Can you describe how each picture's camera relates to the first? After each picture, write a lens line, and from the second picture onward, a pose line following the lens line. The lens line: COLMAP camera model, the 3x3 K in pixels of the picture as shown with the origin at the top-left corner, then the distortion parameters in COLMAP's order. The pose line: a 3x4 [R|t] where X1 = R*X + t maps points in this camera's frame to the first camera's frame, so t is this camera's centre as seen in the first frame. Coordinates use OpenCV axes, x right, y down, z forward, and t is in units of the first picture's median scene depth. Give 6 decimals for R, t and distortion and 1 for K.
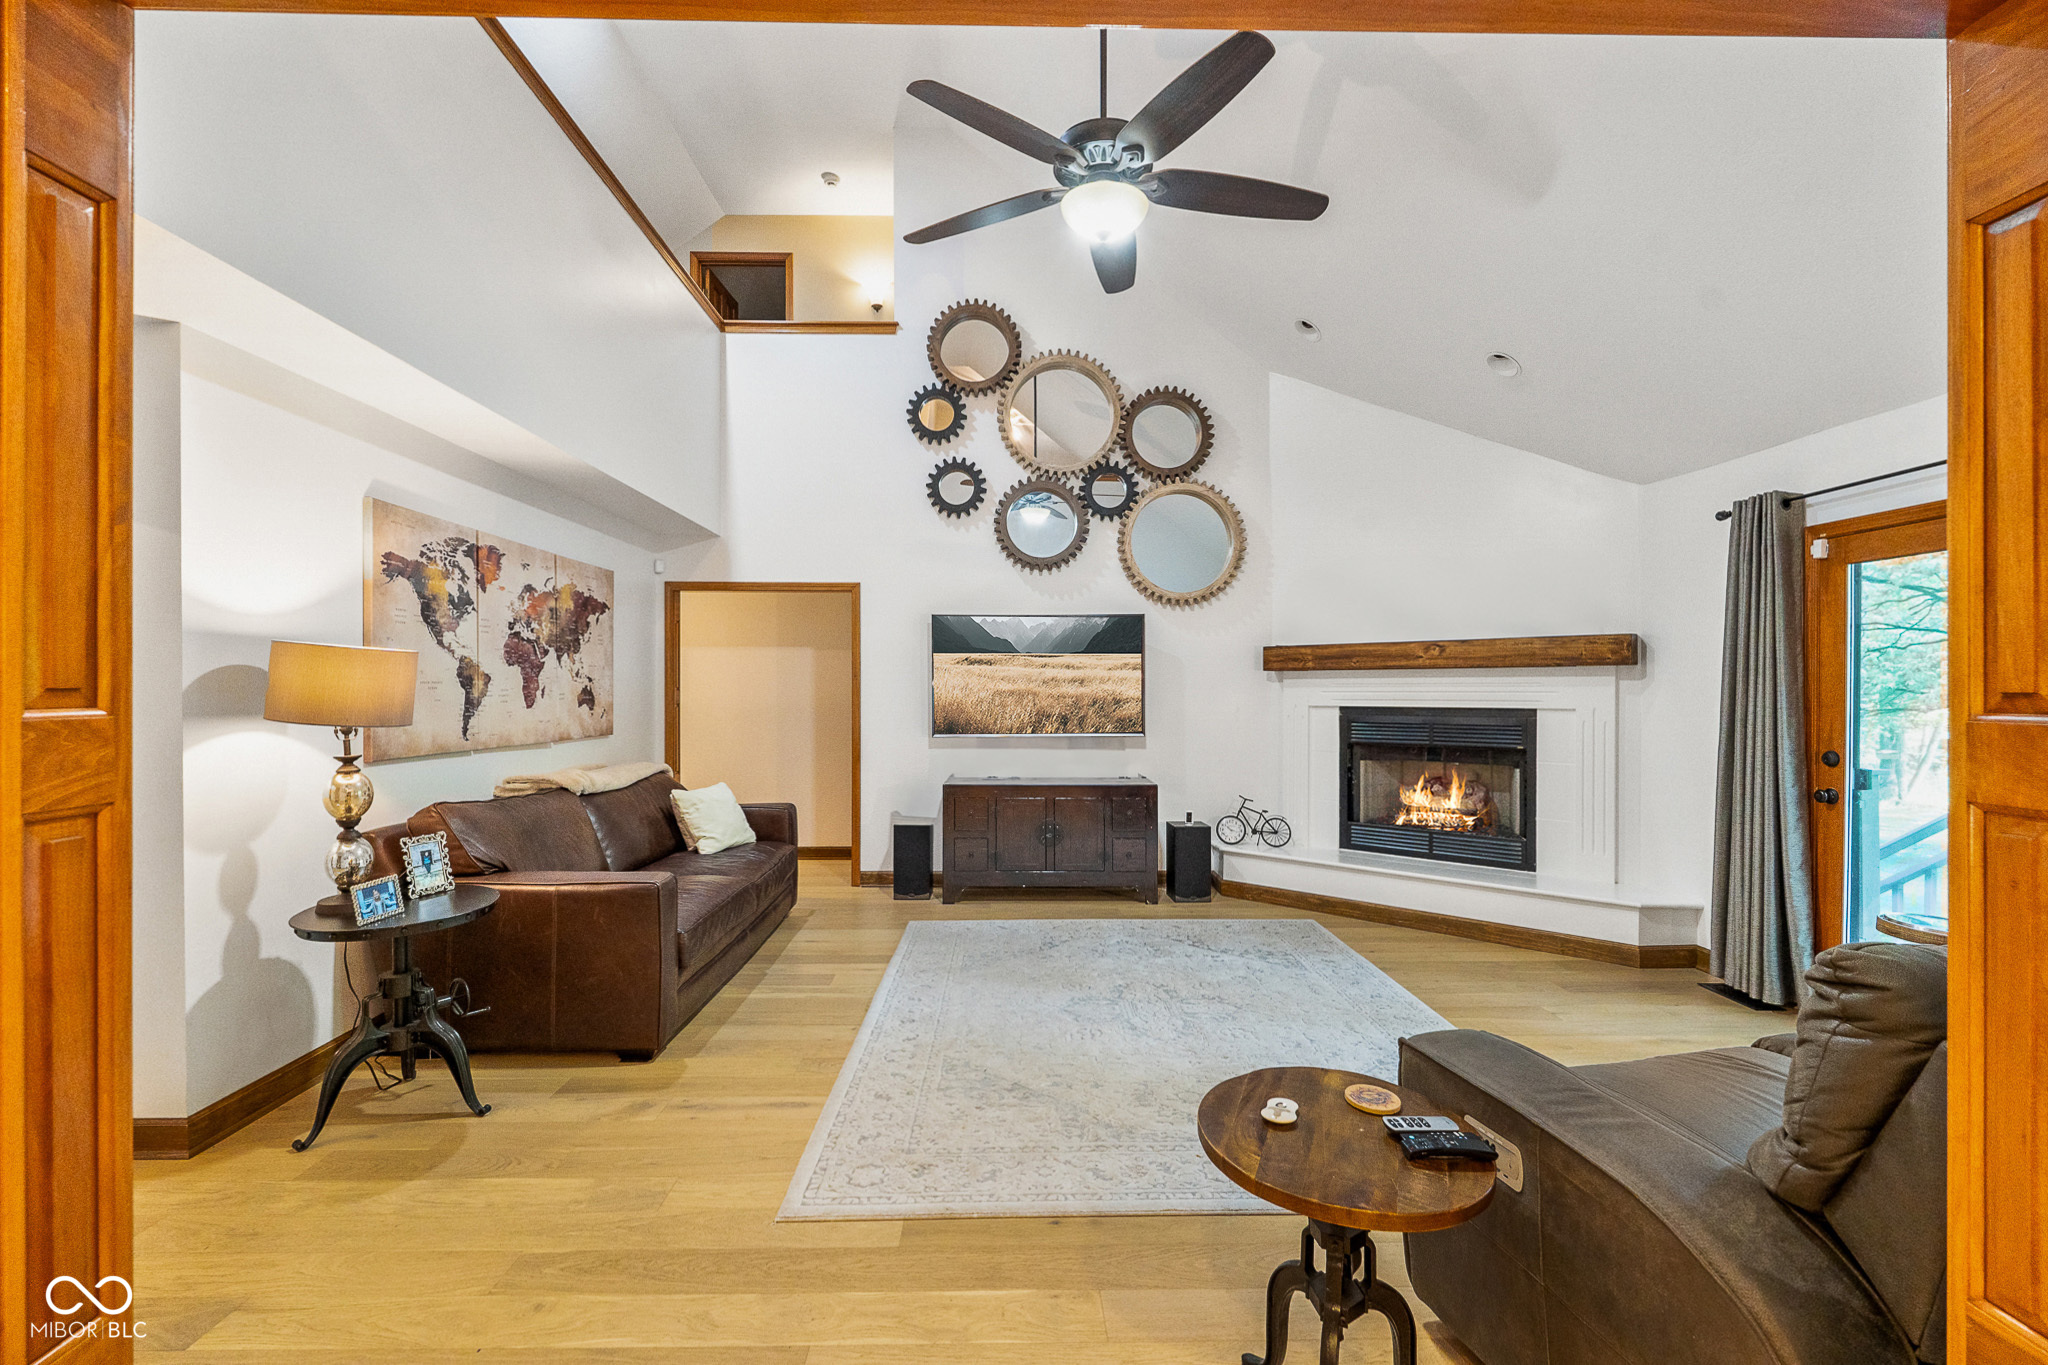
lens RADIAL K [[922.5, 0, 1021.1], [0, 922.5, 683.8], [0, 0, 1]] dist [-0.002550, -0.000615]
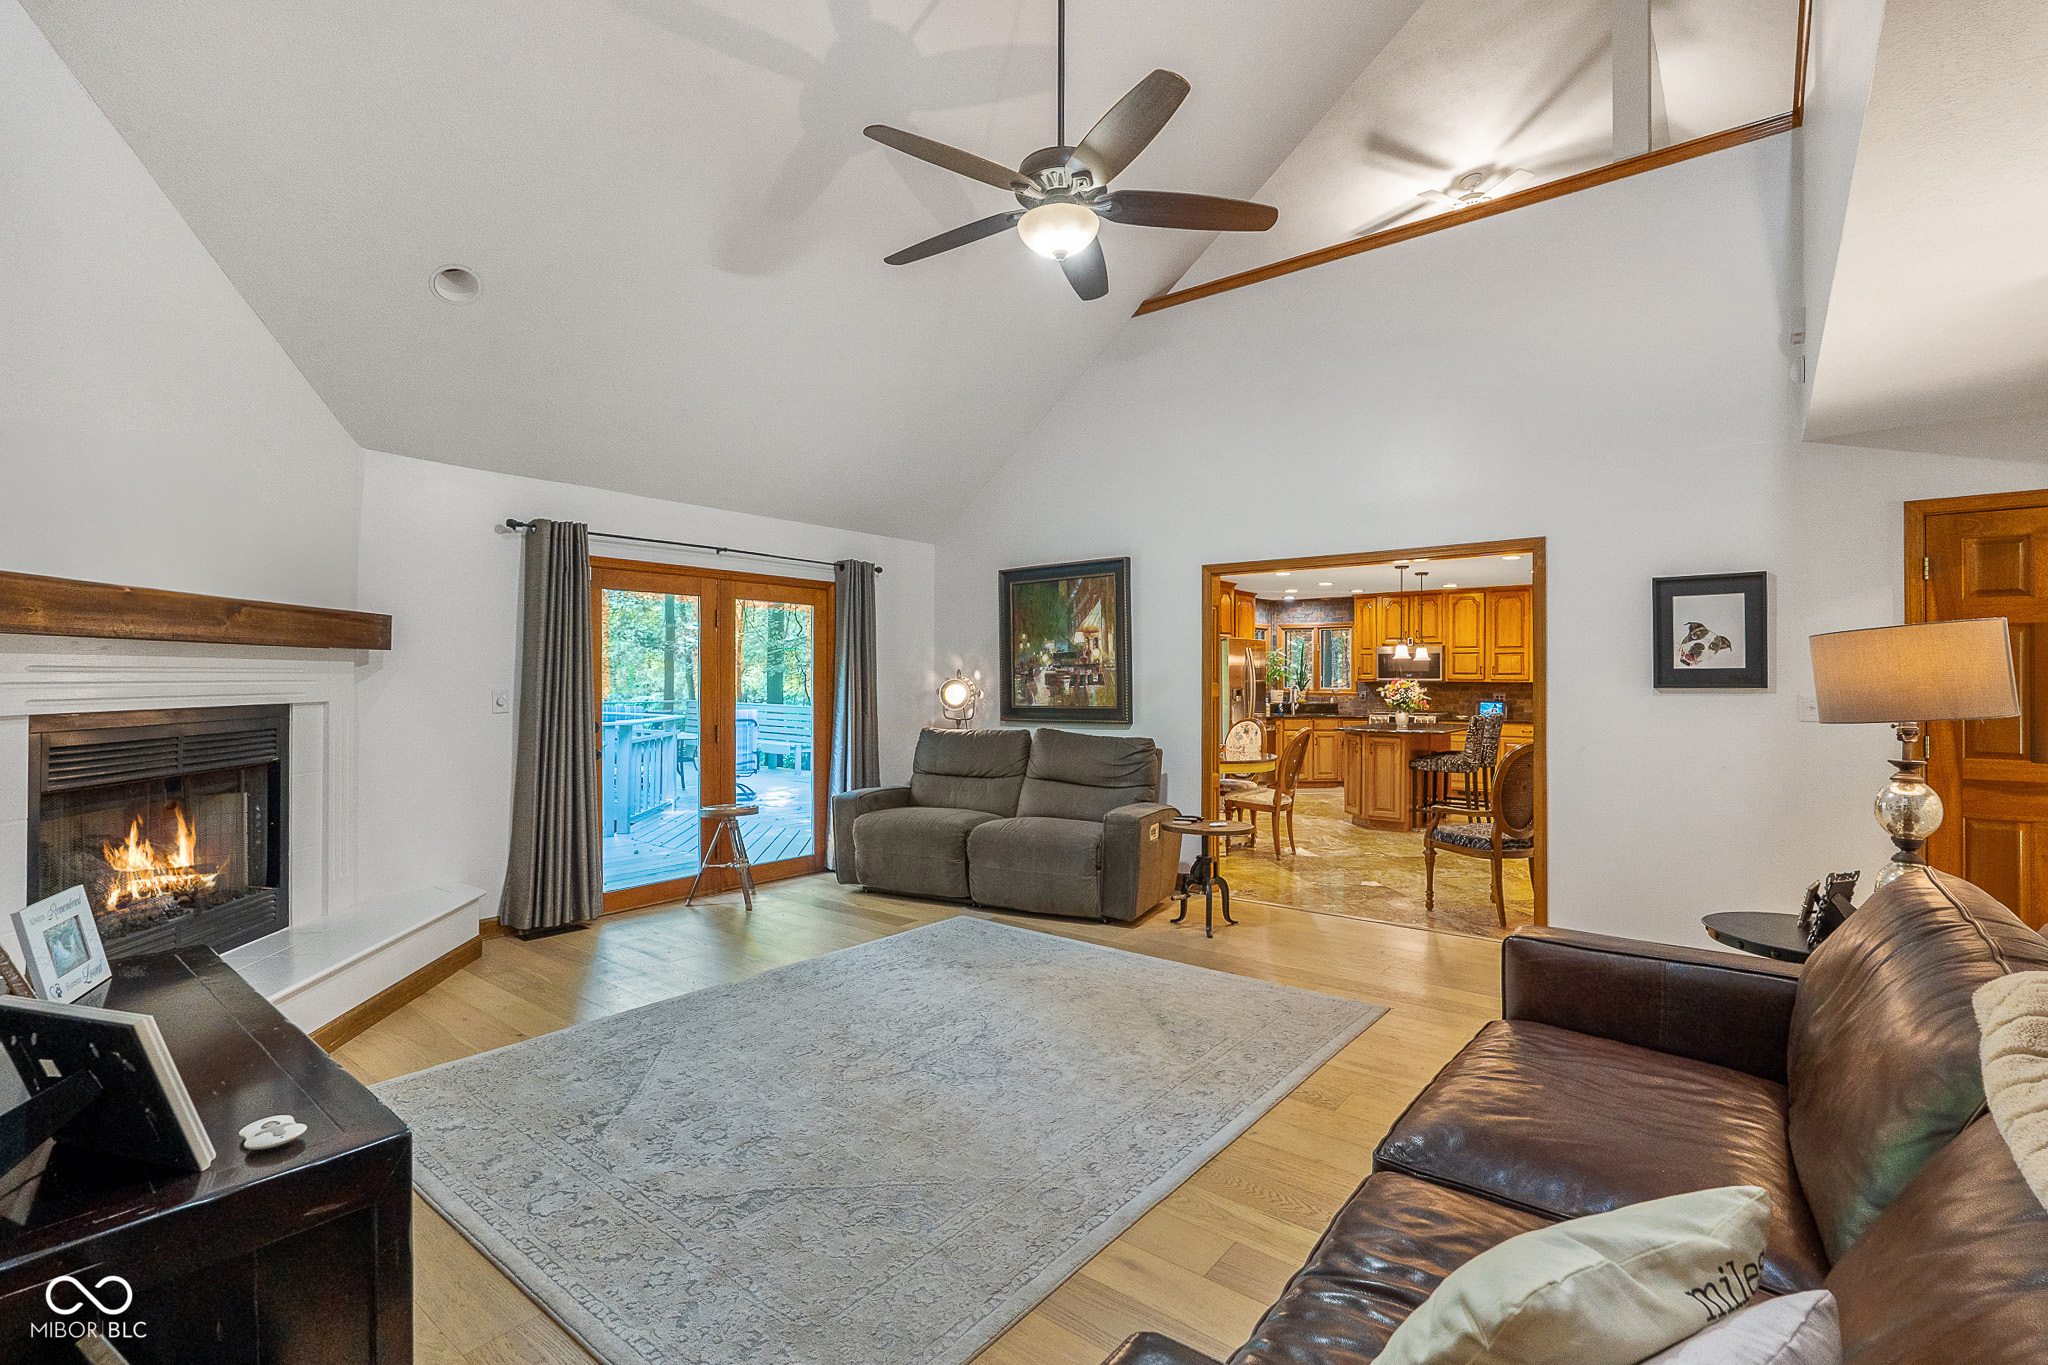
lens RADIAL K [[922.5, 0, 1020.1], [0, 922.5, 666.6], [0, 0, 1]] dist [-0.002550, -0.000615]
pose [[-0.764510, 0.005426, 0.644589, -0.356466], [-0.005104, 0.999882, -0.014470, 0.004795], [-0.644592, -0.014352, -0.764392, 1.164842]]
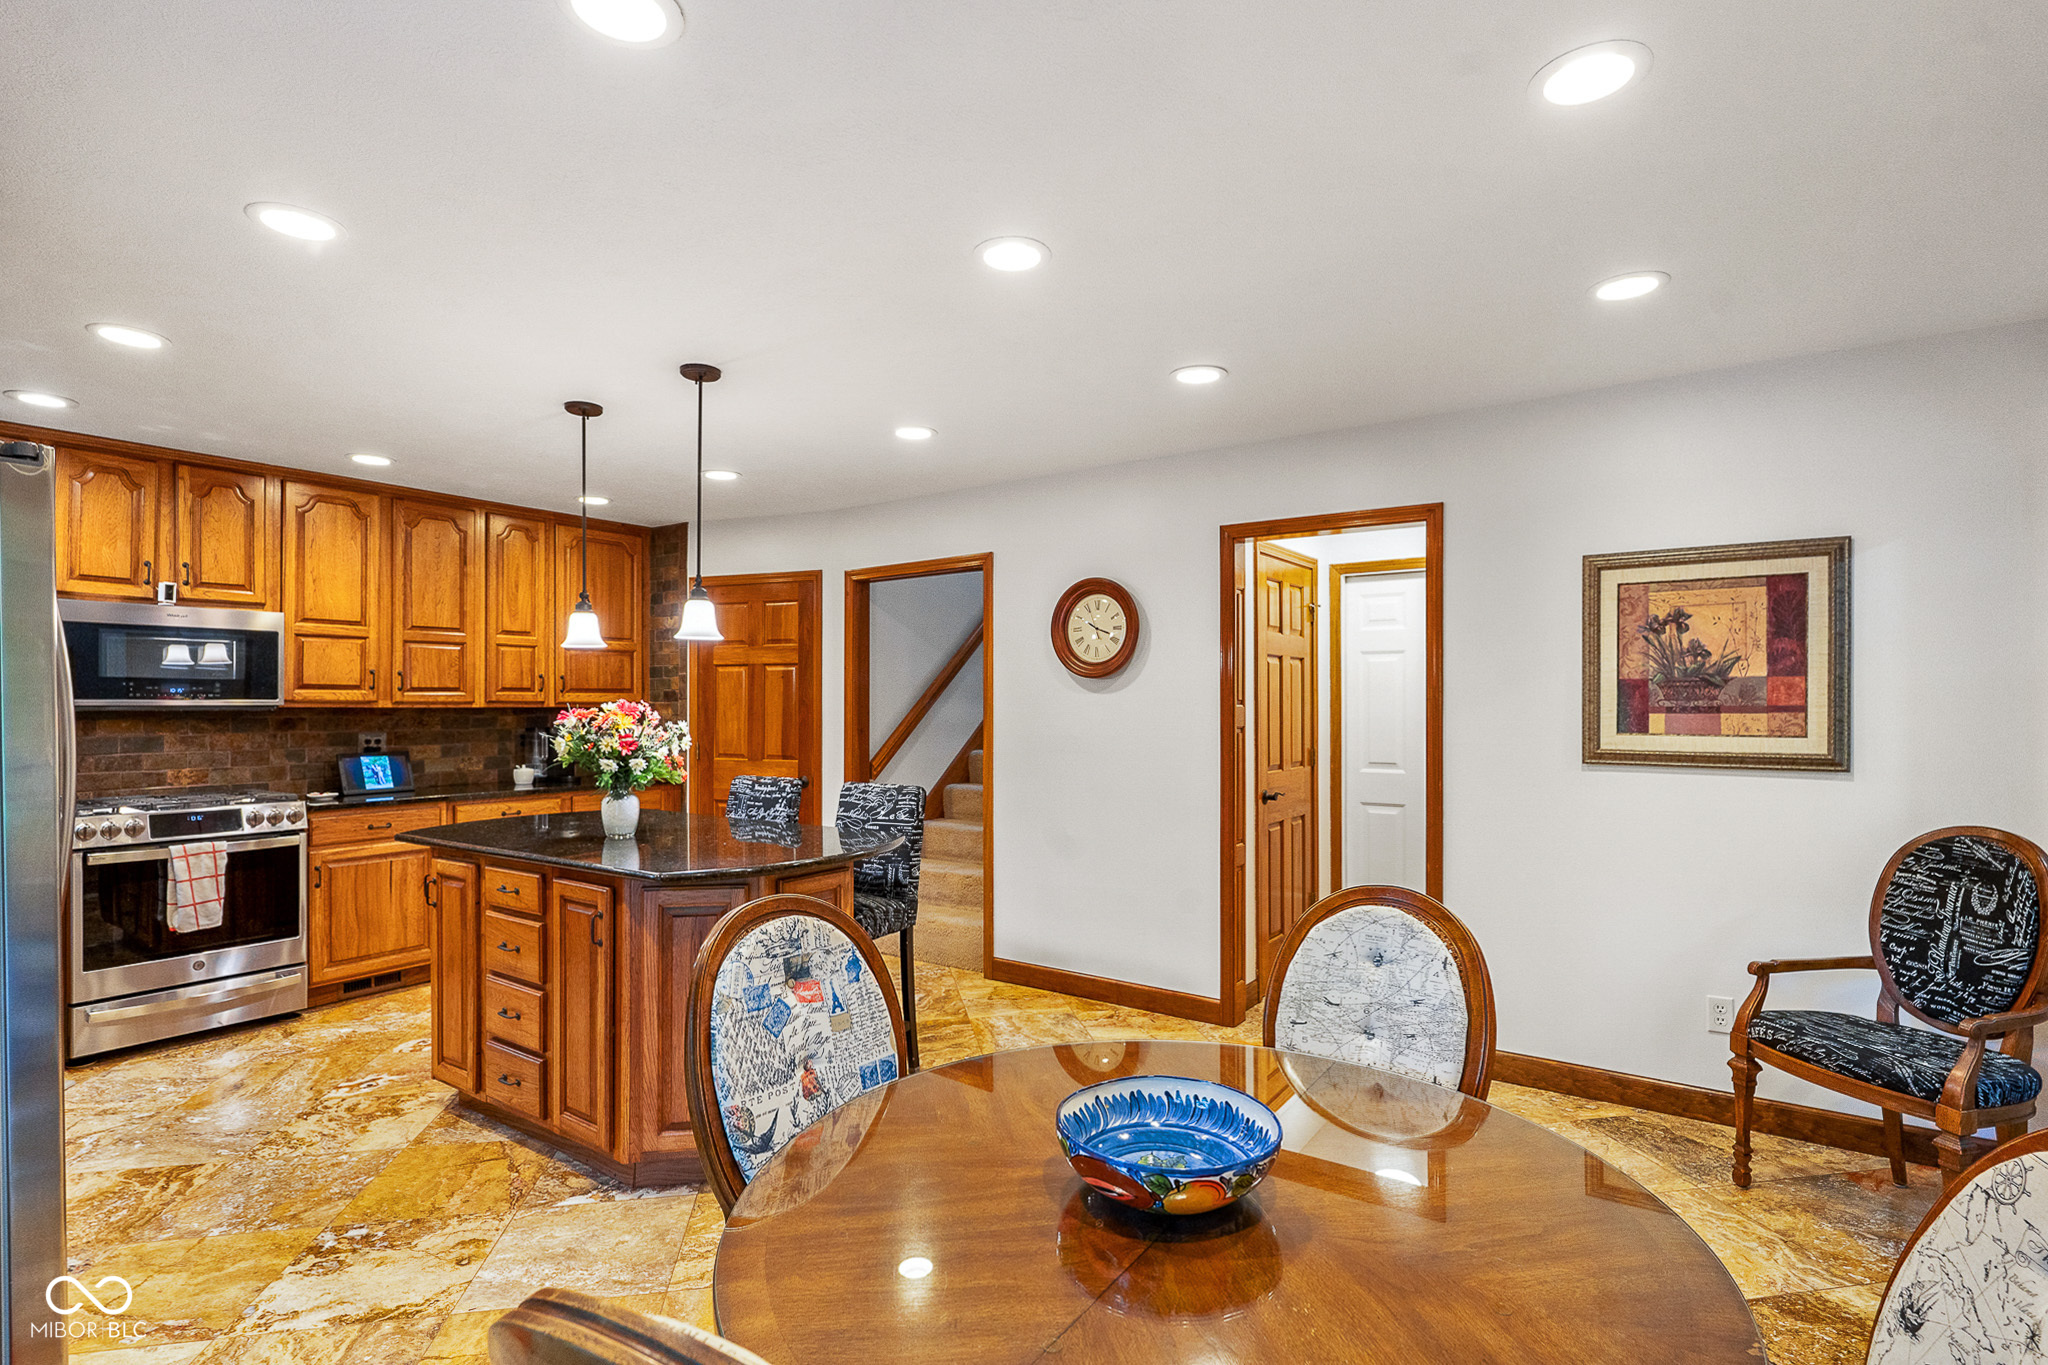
lens RADIAL K [[985.5, 0, 1052.6], [0, 985.5, 706.9], [0, 0, 1]] dist [-0.011236, 0.003919]
pose [[-0.585104, 0.003001, -0.810953, 0.520950], [0.003084, 0.999994, 0.001475, 0.003802], [0.810952, -0.001638, -0.585110, 0.021888]]
